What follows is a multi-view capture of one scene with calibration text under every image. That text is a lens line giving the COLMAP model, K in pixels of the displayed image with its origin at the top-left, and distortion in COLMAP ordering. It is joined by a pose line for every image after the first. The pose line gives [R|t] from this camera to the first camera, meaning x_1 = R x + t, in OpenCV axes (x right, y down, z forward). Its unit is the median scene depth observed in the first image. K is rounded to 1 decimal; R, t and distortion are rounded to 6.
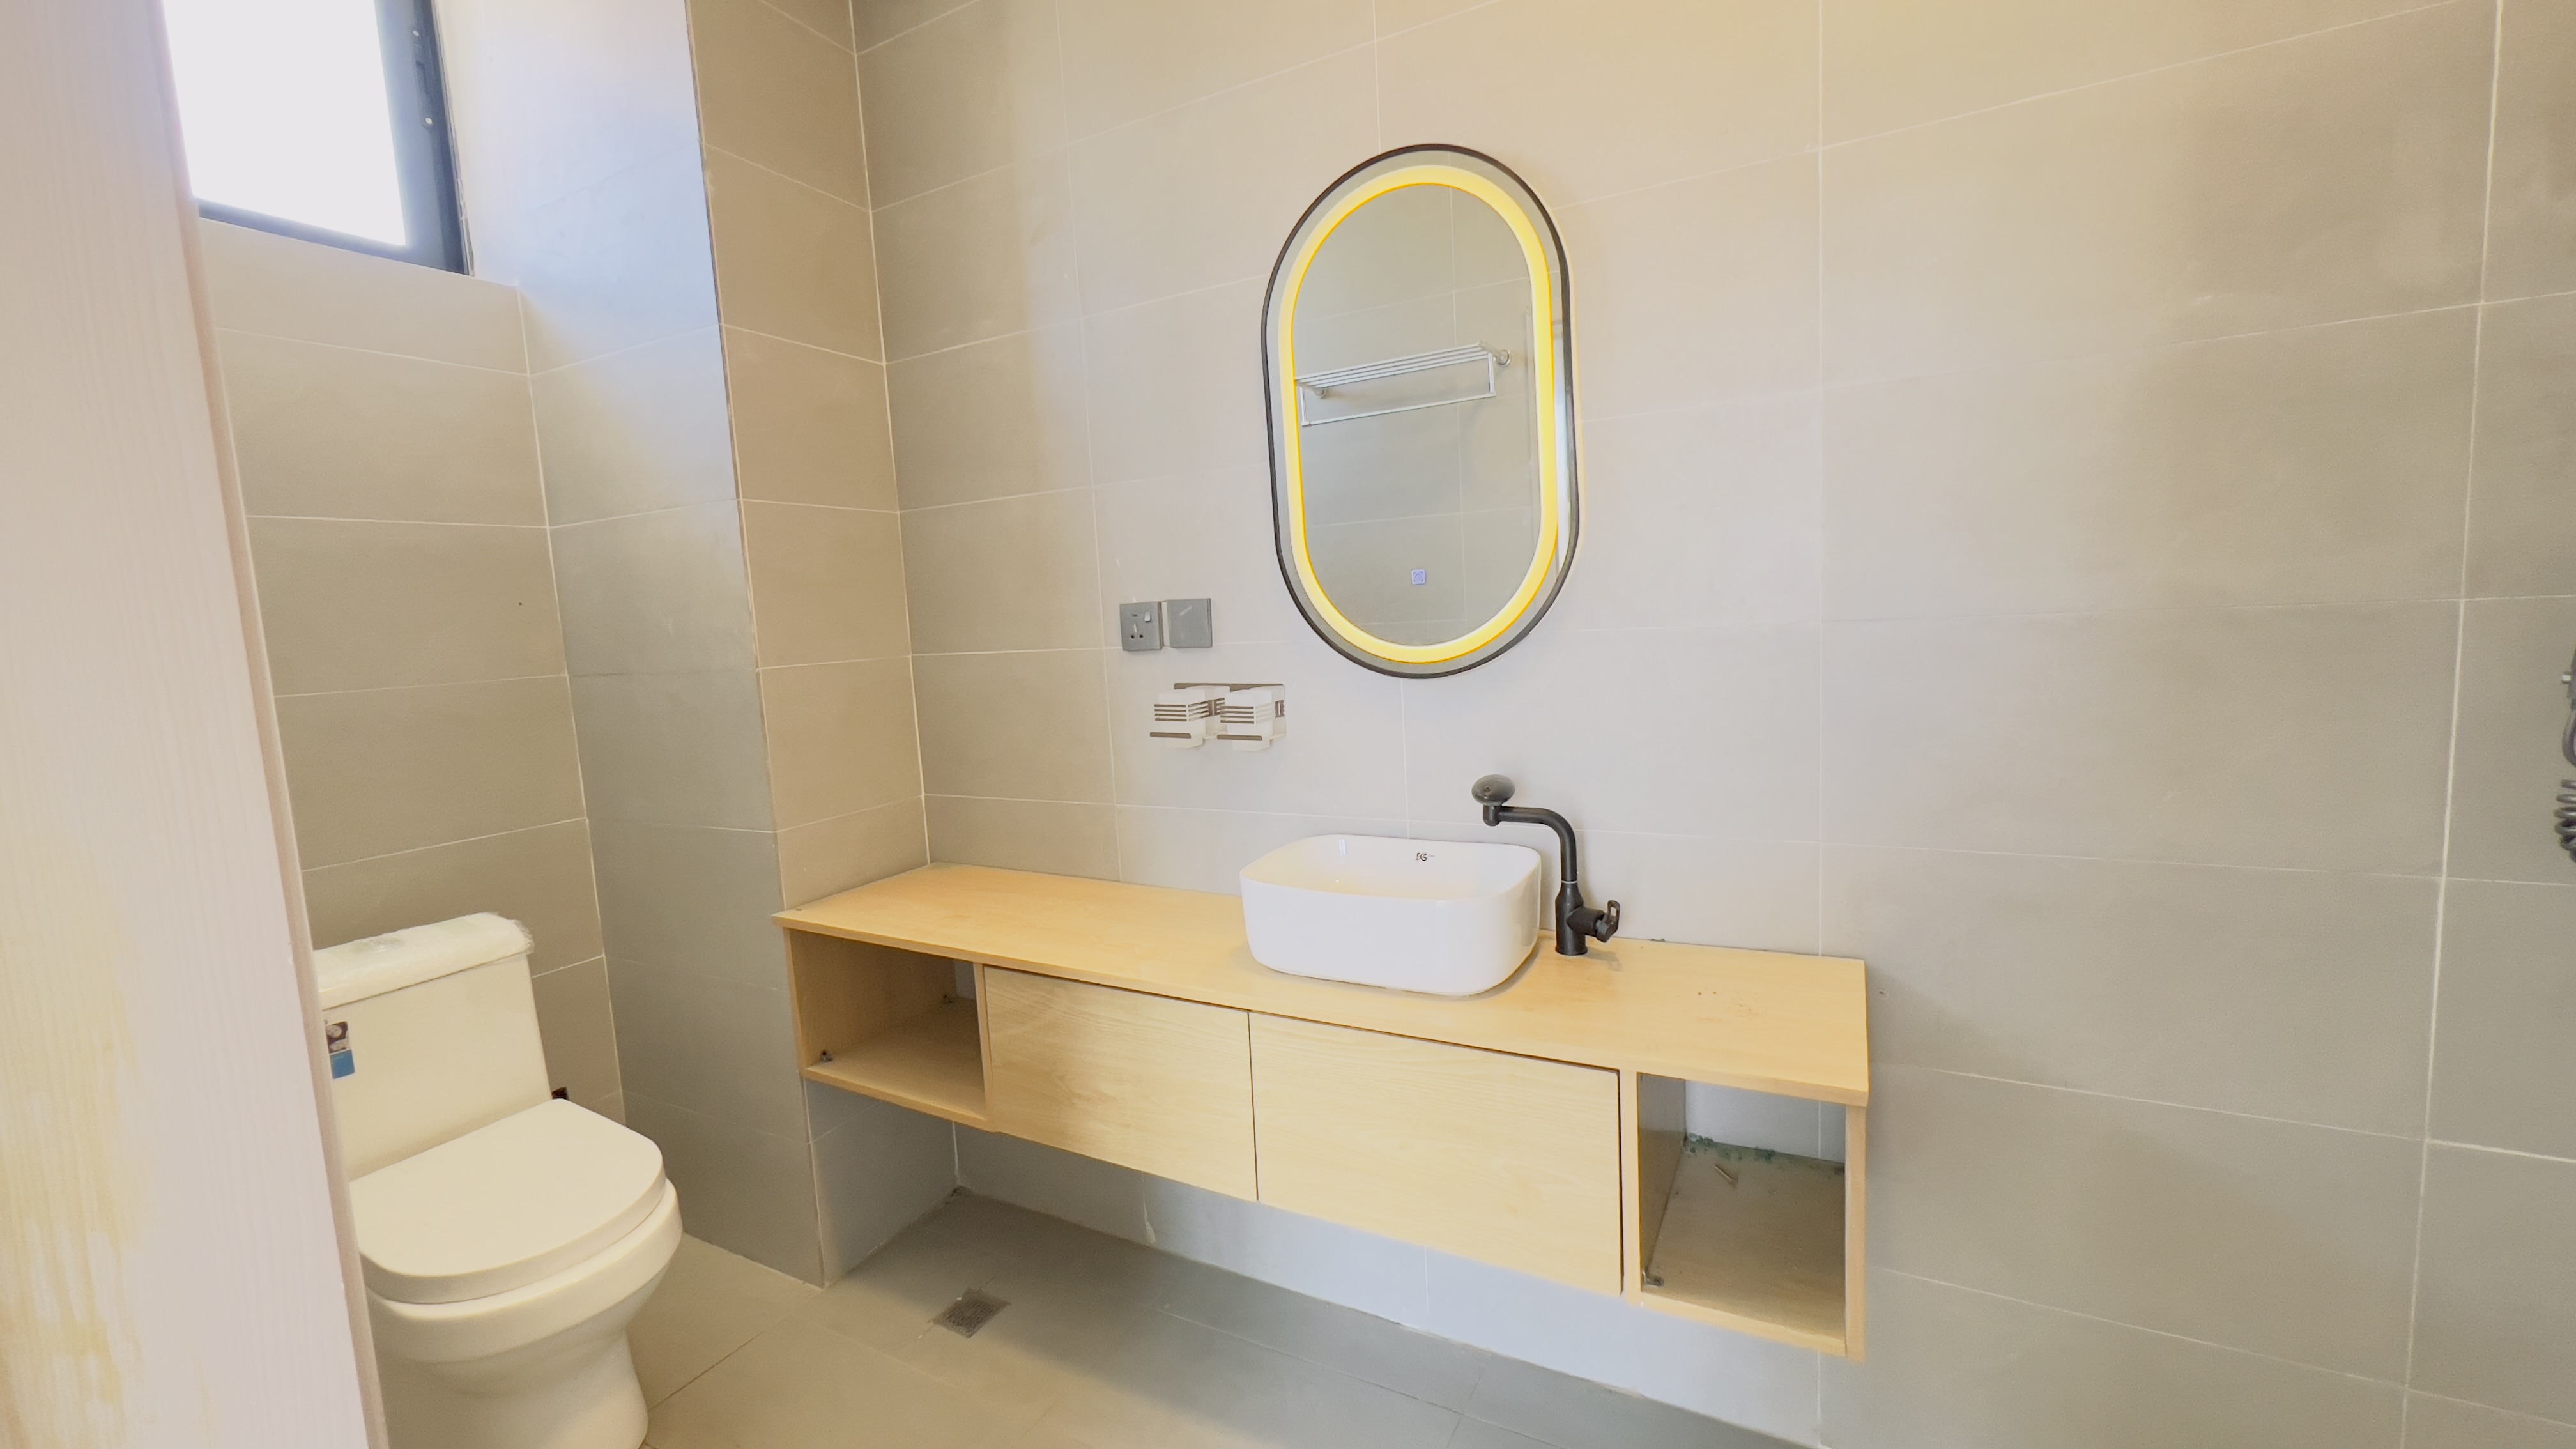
lens RADIAL K [[1027.2, 0, 1282.4], [0, 1027.2, 712.5], [0, 0, 1]] dist [-0.012711, 0.004554]
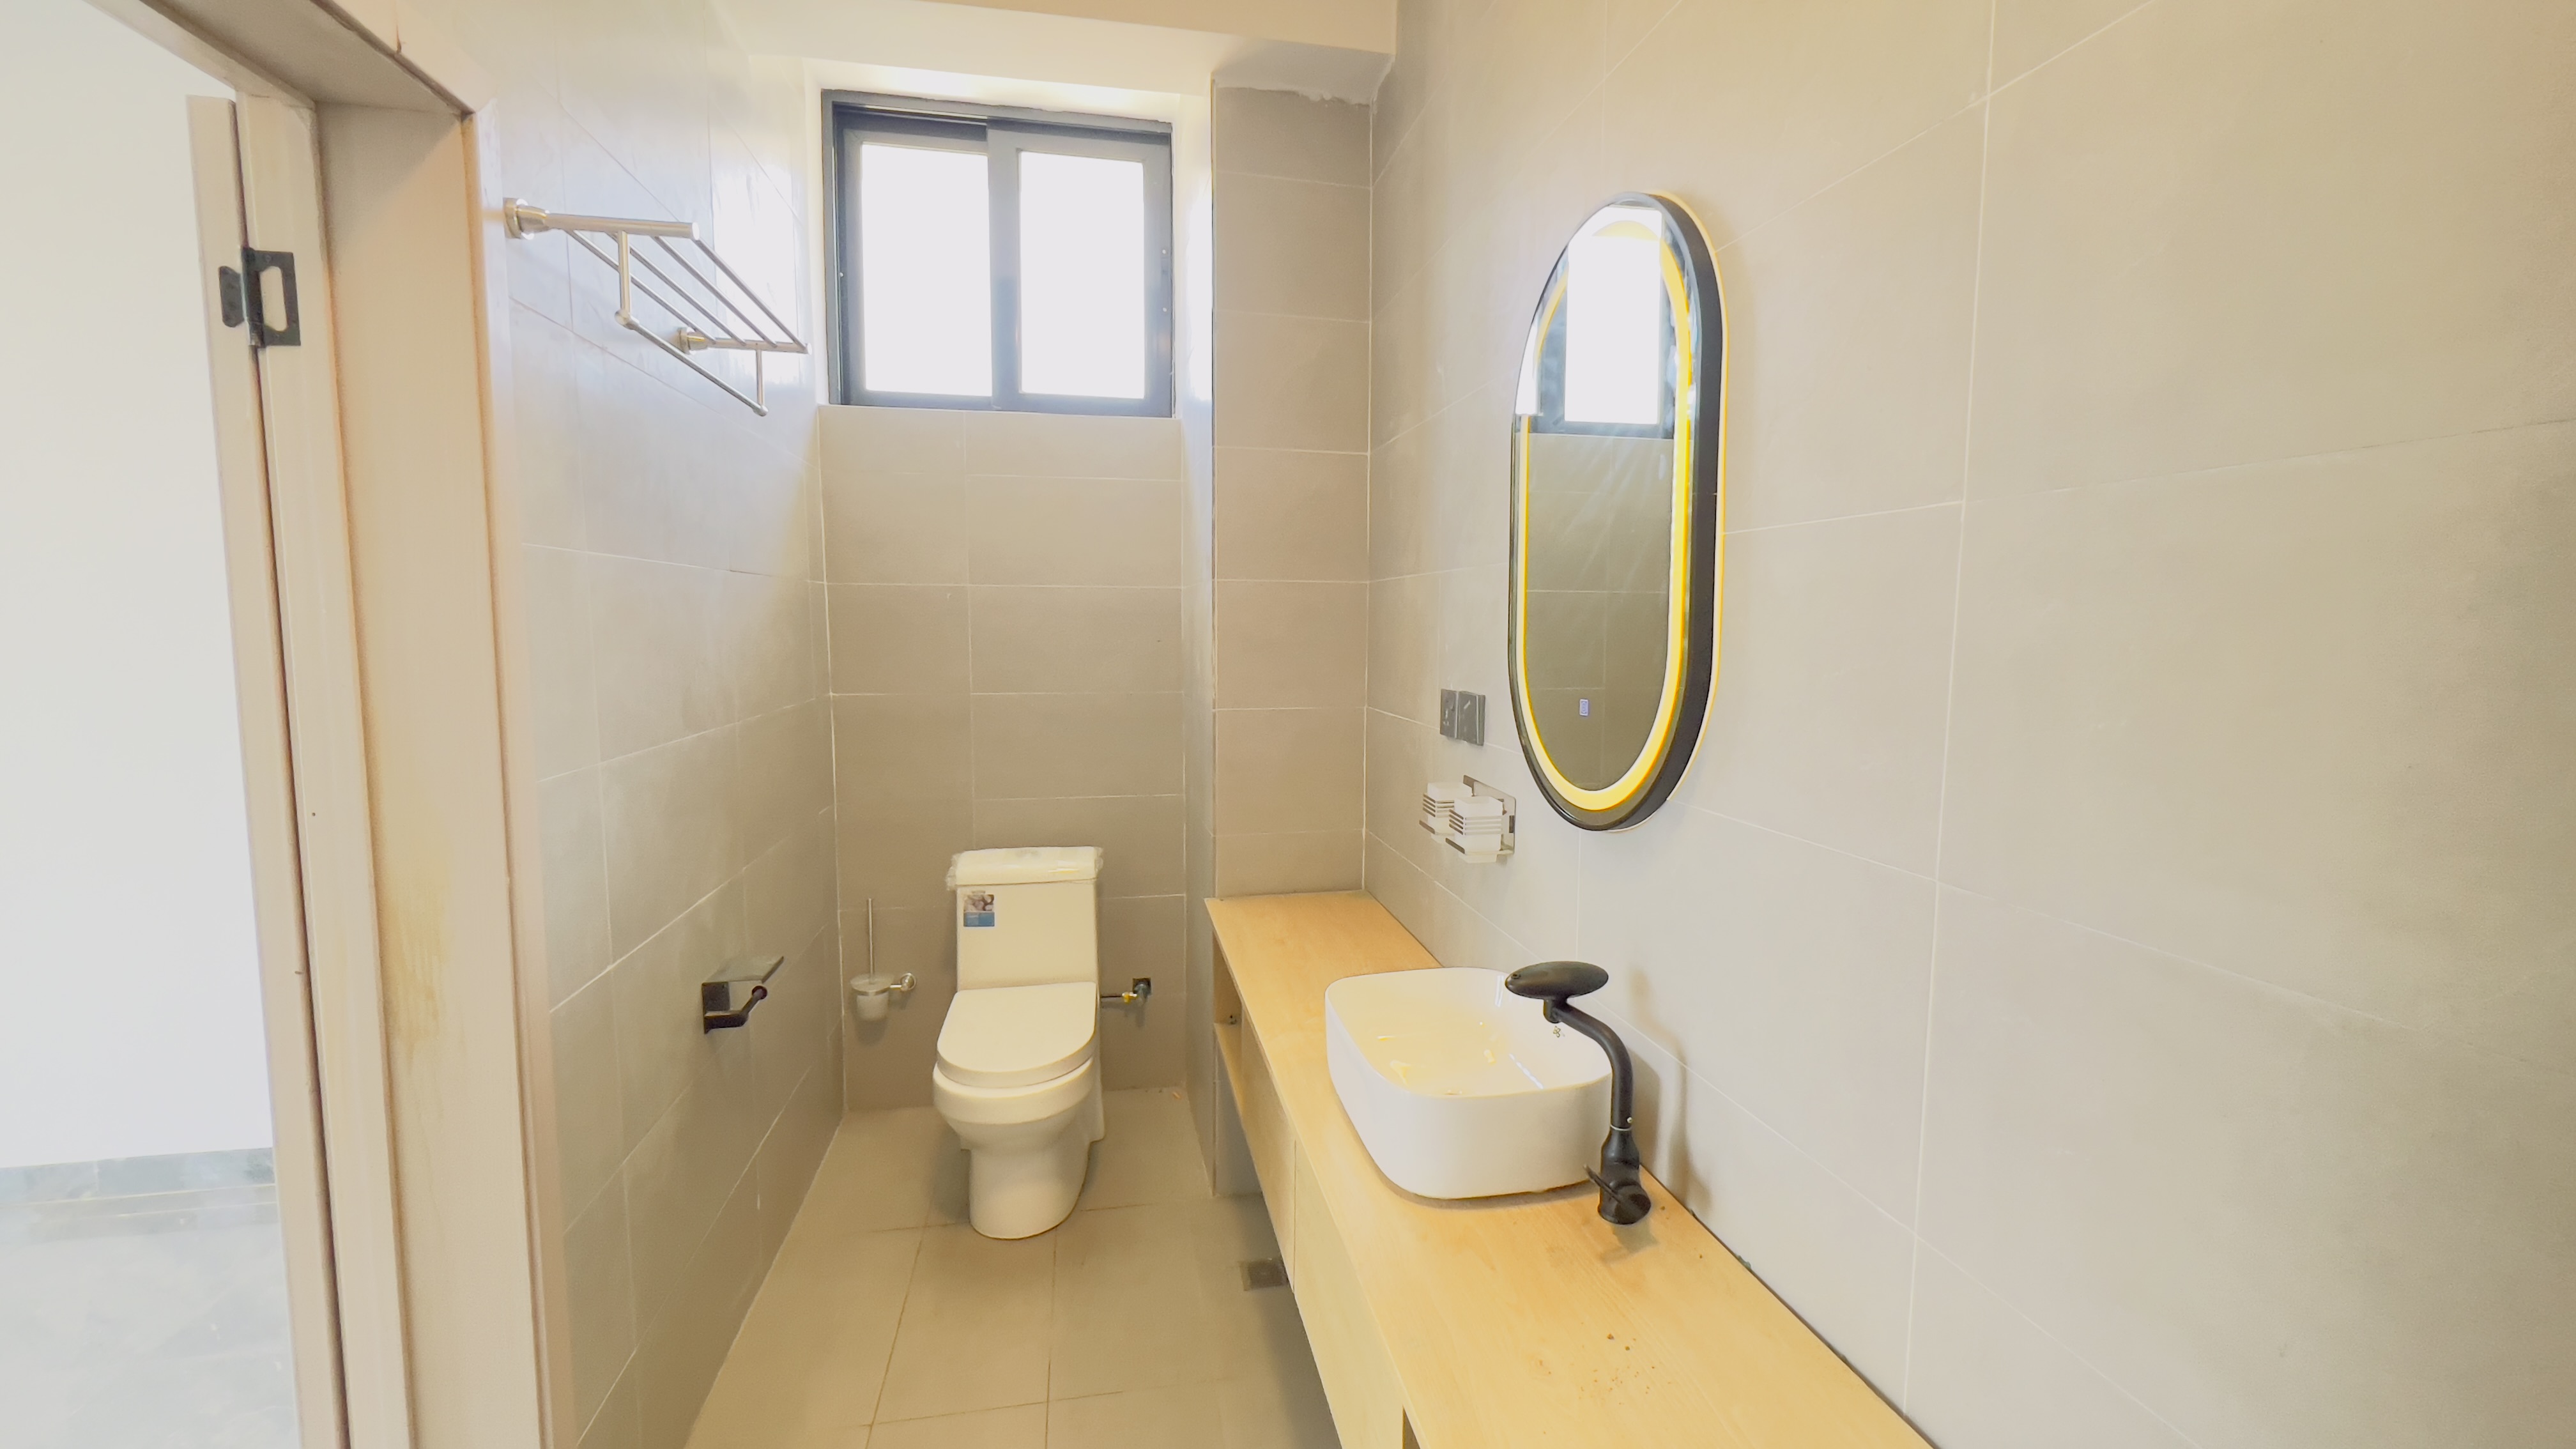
lens RADIAL K [[1044.1, 0, 1278.9], [0, 1044.1, 719.5], [0, 0, 1]] dist [-0.000023, 0.000016]
pose [[0.628075, 0.130516, -0.767129, 0.622319], [-0.118068, 0.990404, 0.071837, -0.151885], [0.769143, 0.045454, 0.637458, 0.252487]]
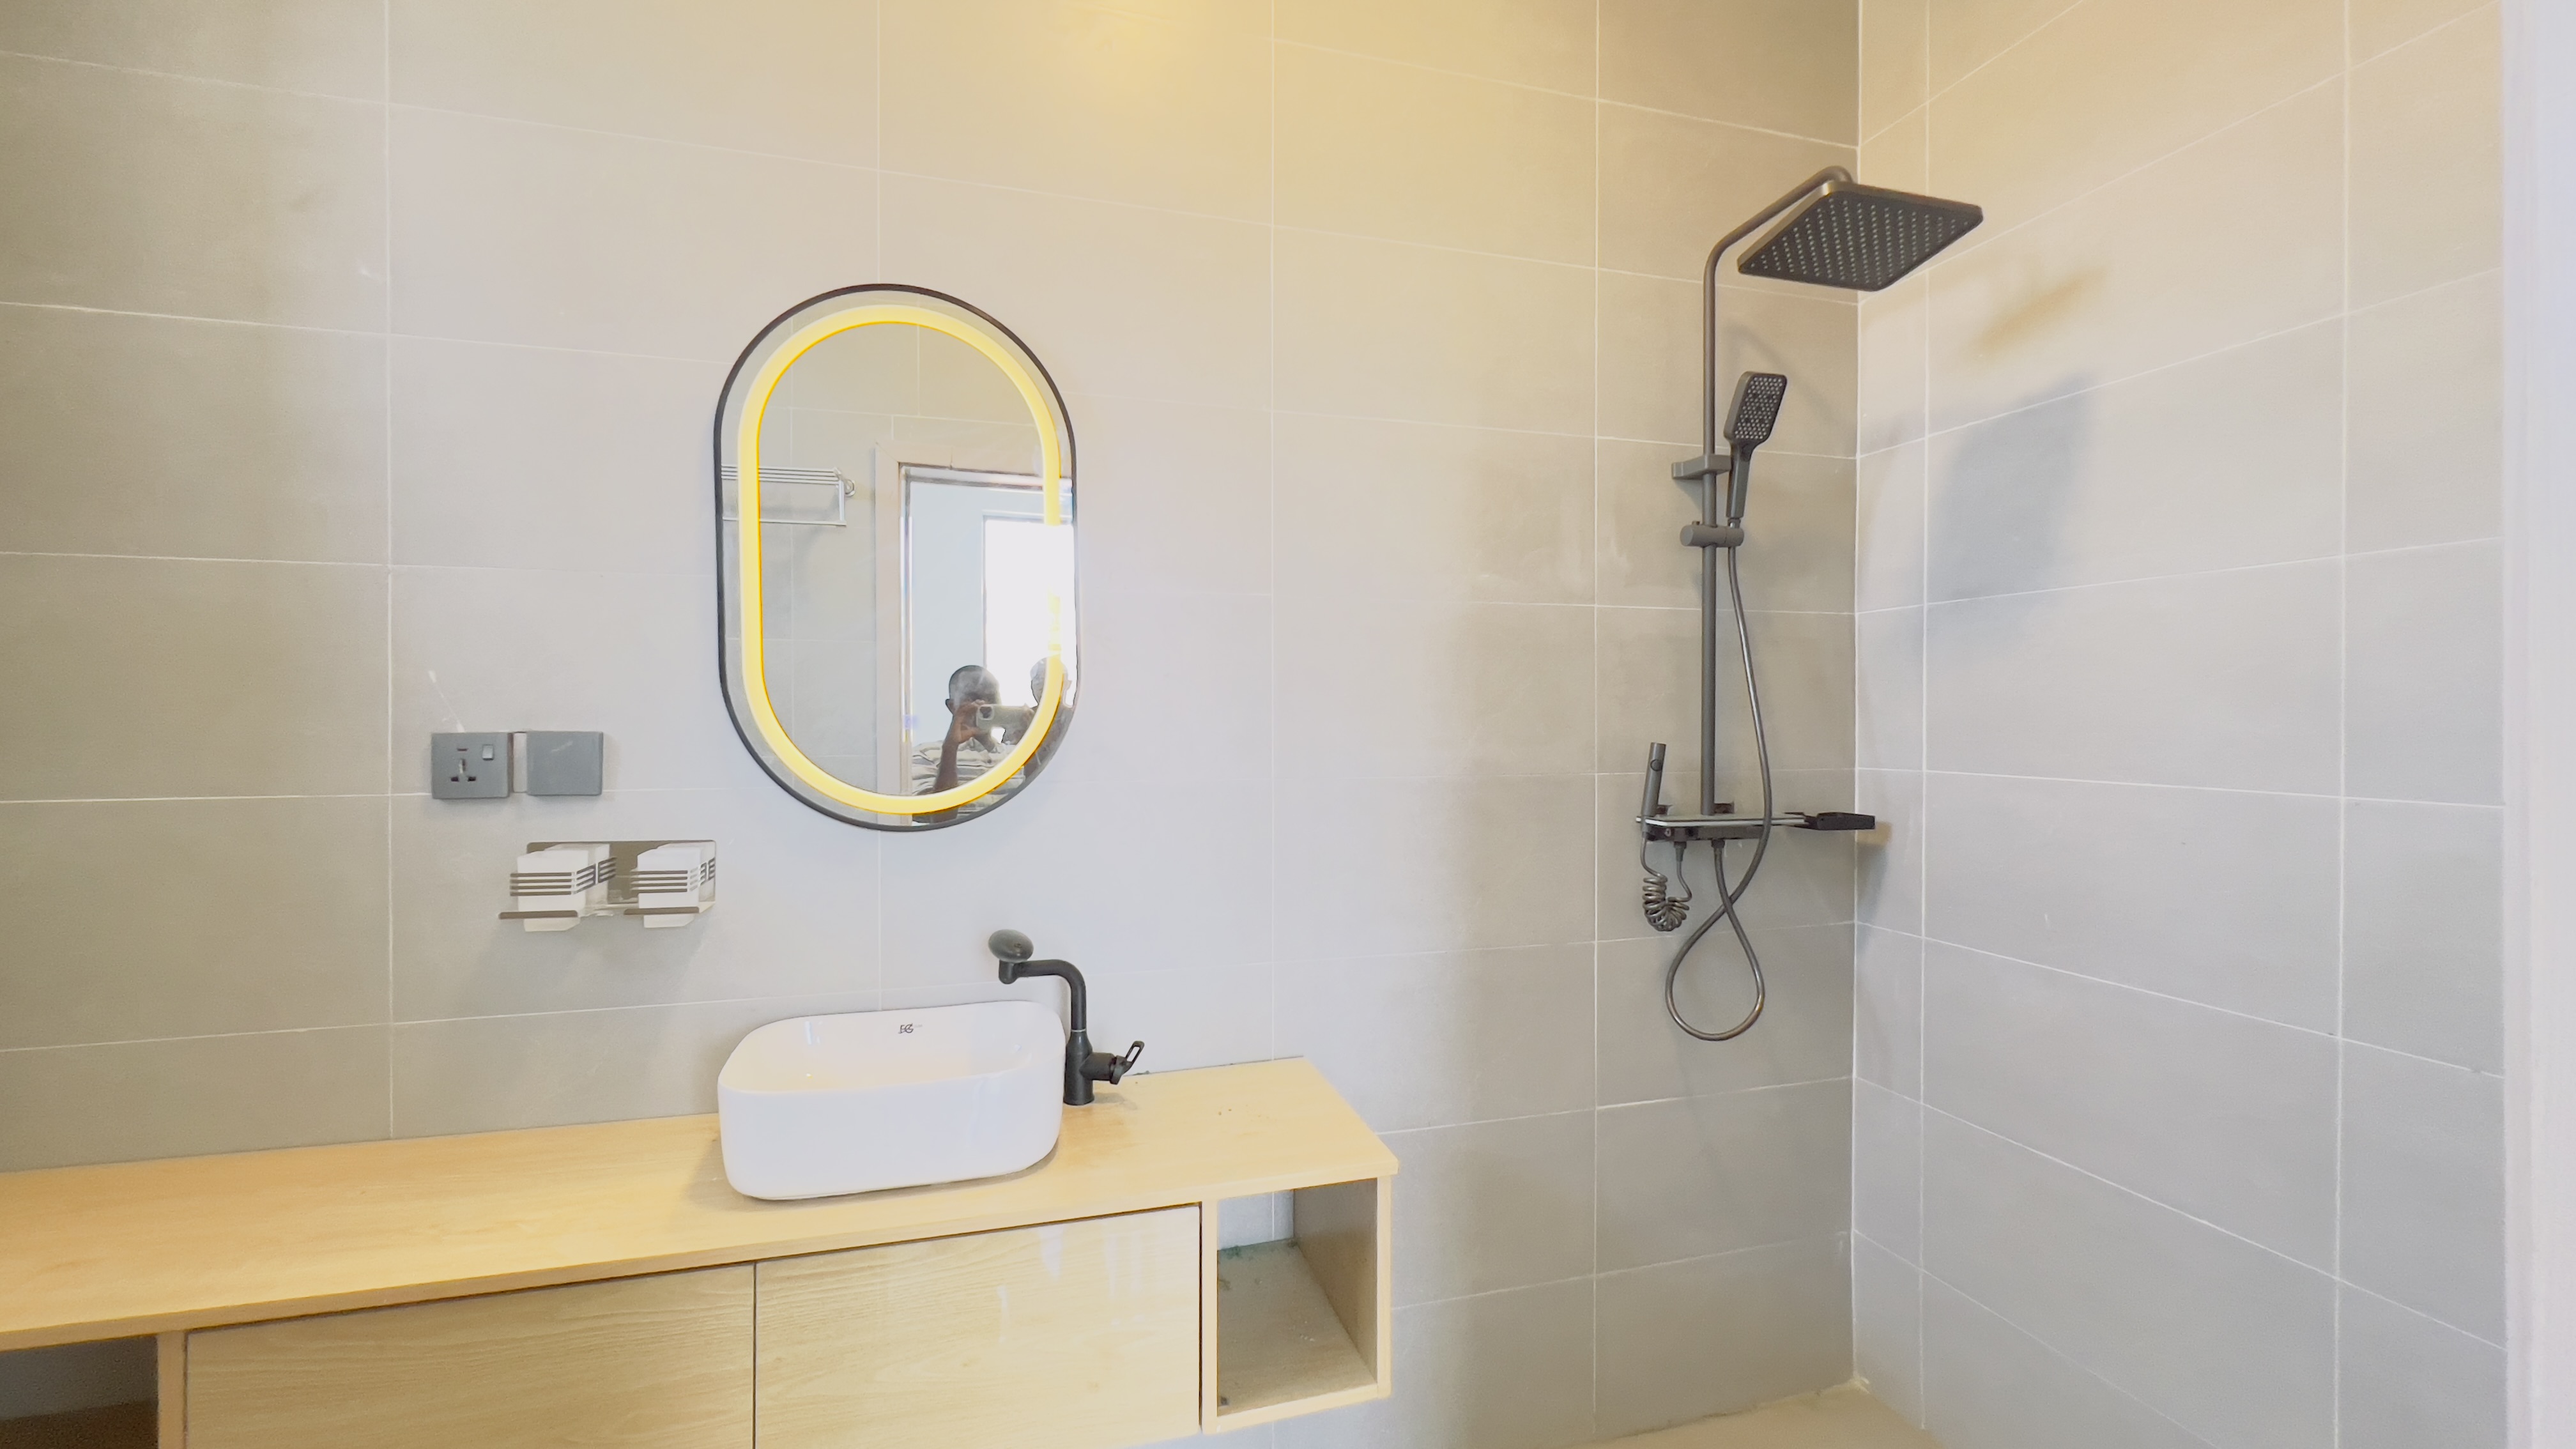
lens RADIAL K [[1015.5, 0, 1291.7], [0, 1015.5, 717.0], [0, 0, 1]] dist [-0.001626, -0.000164]
pose [[0.713664, 0.054335, 0.698378, -0.263122], [0.032485, 0.993347, -0.110479, -0.023153], [-0.699735, 0.101531, 0.707151, 0.097573]]
